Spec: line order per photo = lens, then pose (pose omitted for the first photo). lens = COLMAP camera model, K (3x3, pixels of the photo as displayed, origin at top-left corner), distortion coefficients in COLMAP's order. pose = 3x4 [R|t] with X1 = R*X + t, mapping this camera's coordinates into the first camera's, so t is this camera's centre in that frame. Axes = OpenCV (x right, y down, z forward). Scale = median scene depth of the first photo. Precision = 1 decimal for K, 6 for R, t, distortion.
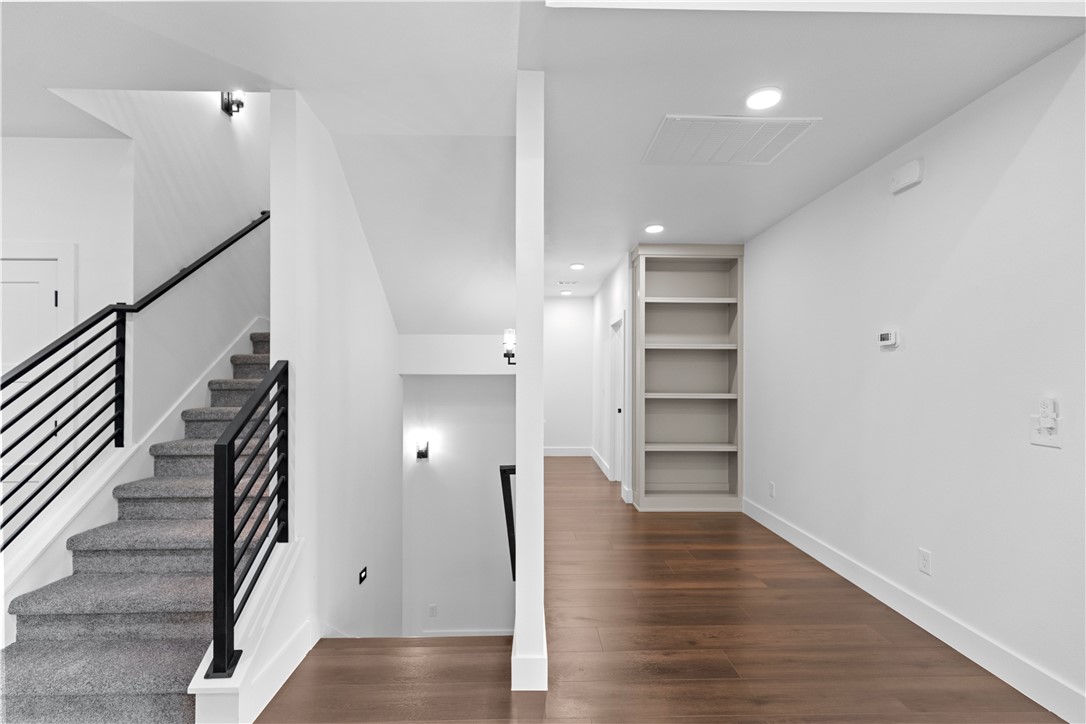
lens RADIAL K [[496.2, 0, 543.6], [0, 496.2, 369.9], [0, 0, 1]] dist [0.004173, -0.002281]
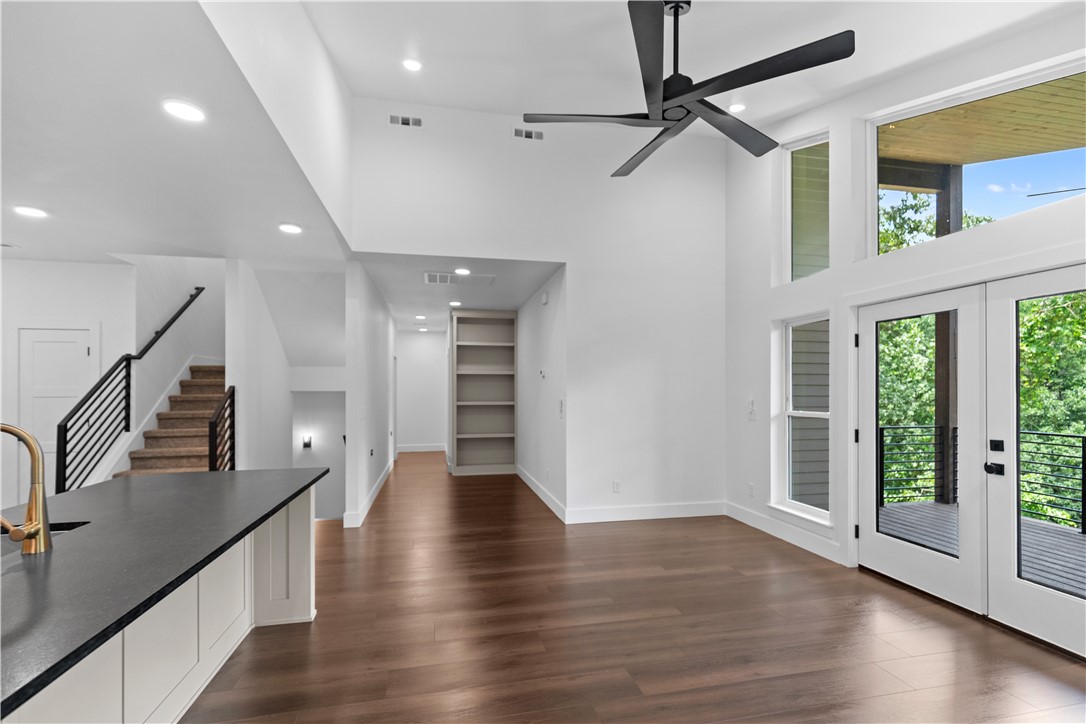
lens RADIAL K [[496.2, 0, 538.3], [0, 496.2, 384.9], [0, 0, 1]] dist [0.004173, -0.002281]
pose [[0.983306, -0.004141, 0.181914, 0.213076], [0.004184, 0.999991, 0.000146, -0.009183], [-0.181913, 0.000617, 0.983314, -0.748668]]
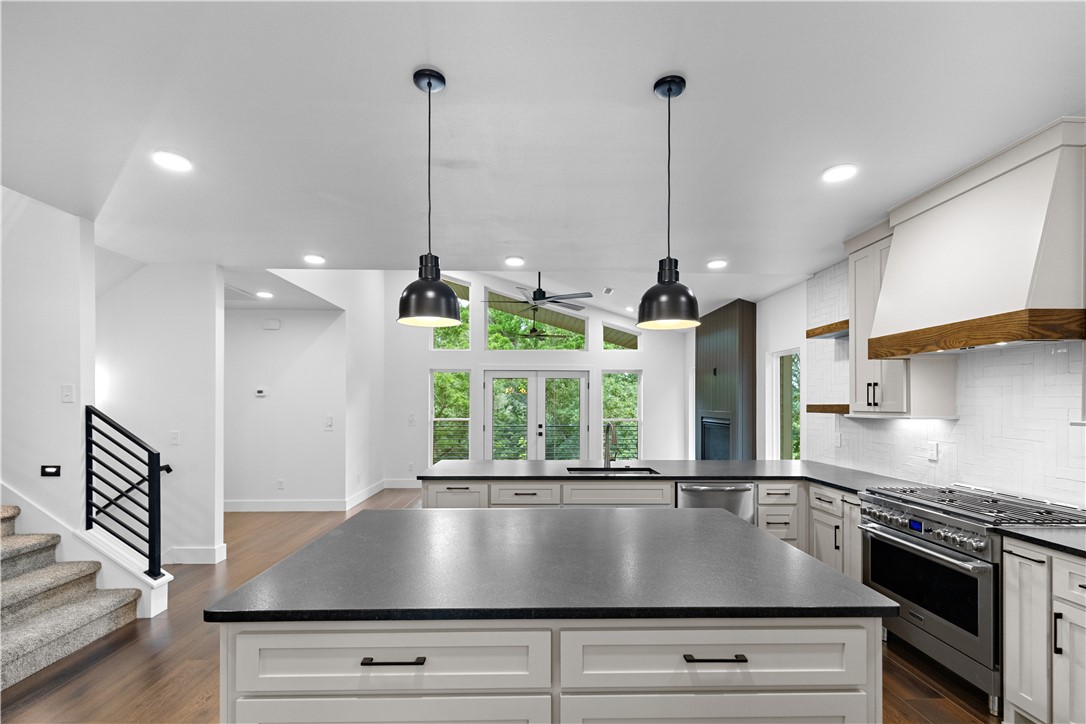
lens RADIAL K [[496.2, 0, 540.2], [0, 496.2, 404.6], [0, 0, 1]] dist [0.004173, -0.002281]
pose [[0.002473, -0.005883, 0.999980, -1.097830], [-0.010655, 0.999926, 0.005909, -0.024717], [-0.999940, -0.010670, 0.002410, -0.190201]]
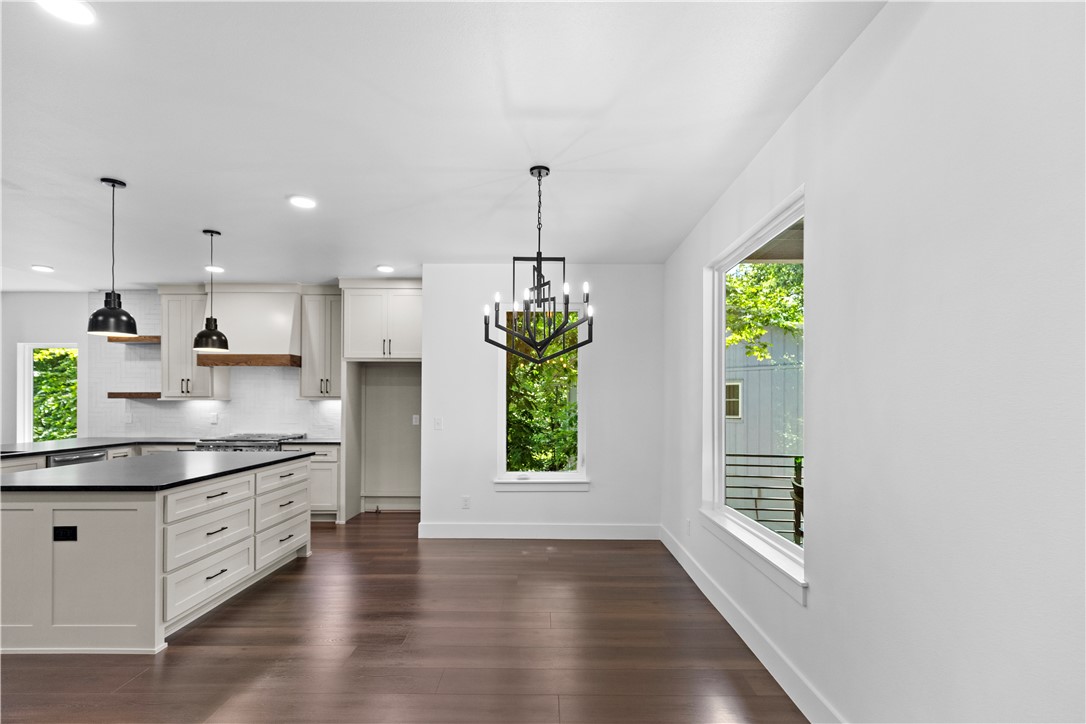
lens RADIAL K [[514.2, 0, 540.1], [0, 514.2, 398.2], [0, 0, 1]] dist [0.010756, -0.001149]
pose [[-0.999664, -0.004136, 0.025596, -1.281125], [-0.004486, 0.999897, -0.013617, 0.005768], [-0.025538, -0.013727, -0.999580, 0.655339]]
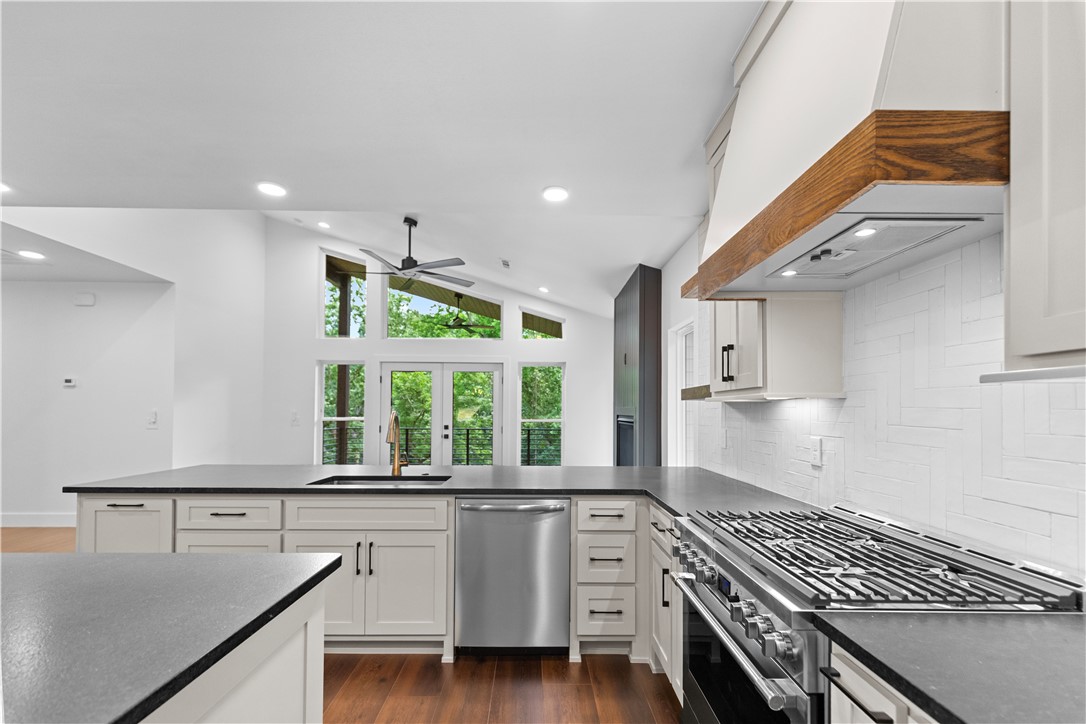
lens RADIAL K [[496.2, 0, 543.8], [0, 496.2, 404.4], [0, 0, 1]] dist [0.004173, -0.002281]
pose [[0.009278, 0.011184, 0.999894, -0.802837], [-0.014672, 0.999831, -0.011047, 0.010238], [-0.999849, -0.014568, 0.009441, -0.550180]]
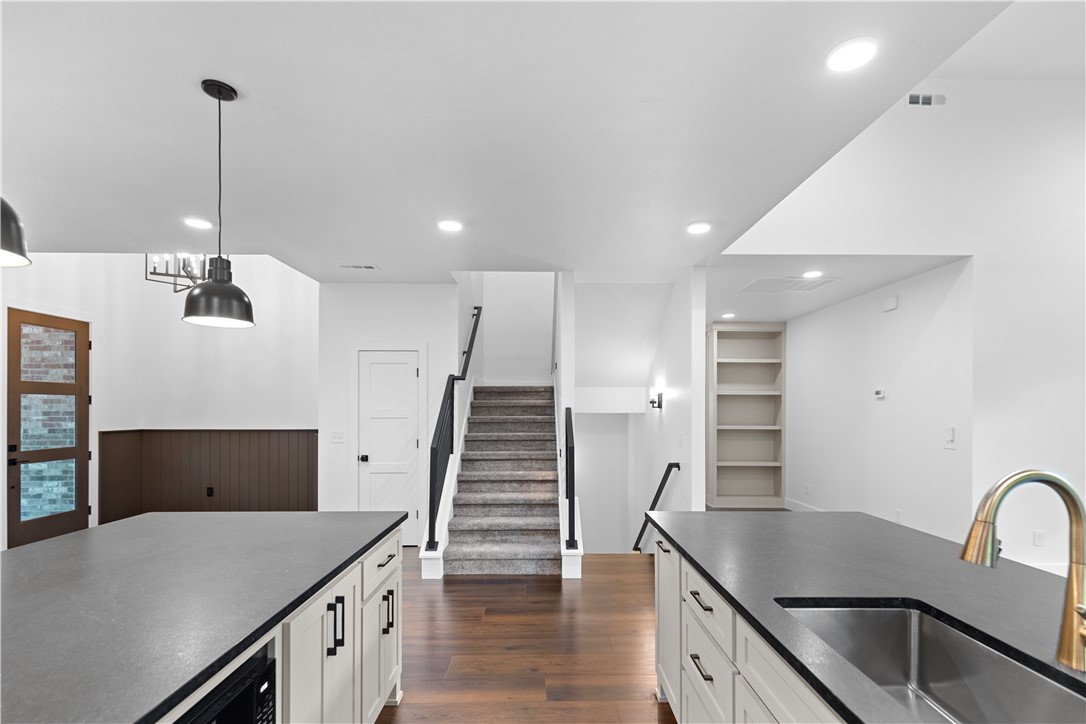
lens RADIAL K [[496.2, 0, 549.3], [0, 496.2, 406.0], [0, 0, 1]] dist [0.004173, -0.002281]
pose [[0.999843, -0.000285, -0.017743, -0.316381], [0.000350, 0.999993, 0.003633, -0.018129], [0.017742, -0.003639, 0.999836, -0.553481]]
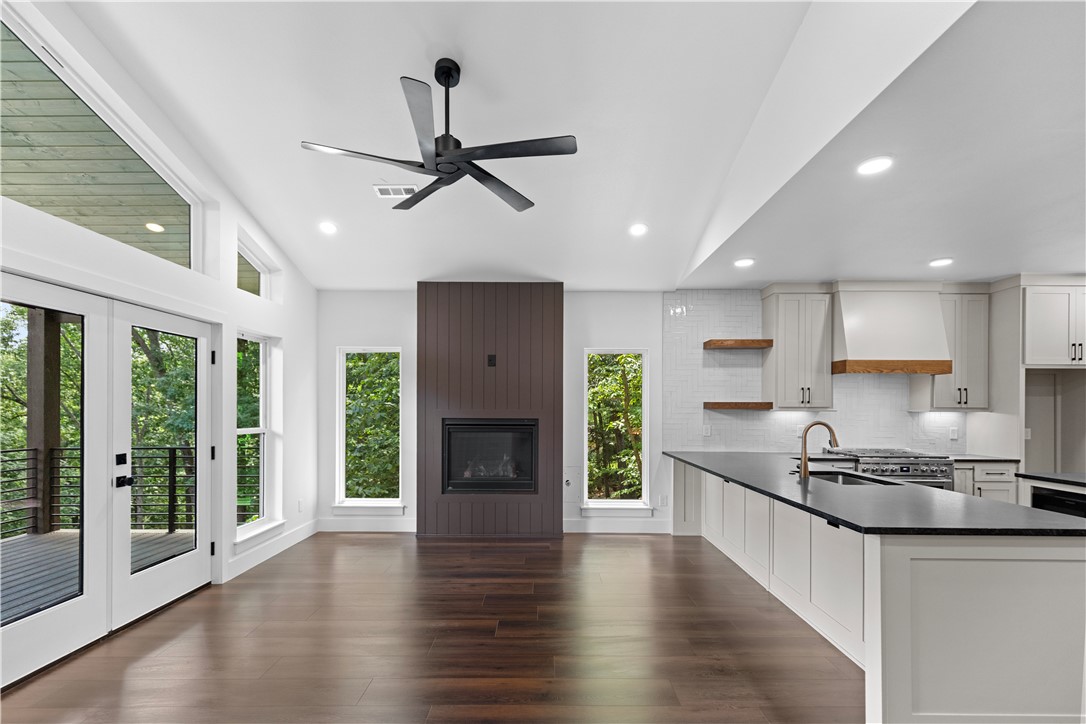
lens RADIAL K [[496.2, 0, 552.1], [0, 496.2, 405.6], [0, 0, 1]] dist [0.004173, -0.002281]
pose [[-0.999126, -0.007710, 0.041088, 0.307479], [-0.008278, 0.999872, -0.013664, 0.004230], [-0.040977, -0.013992, -0.999062, 0.509334]]
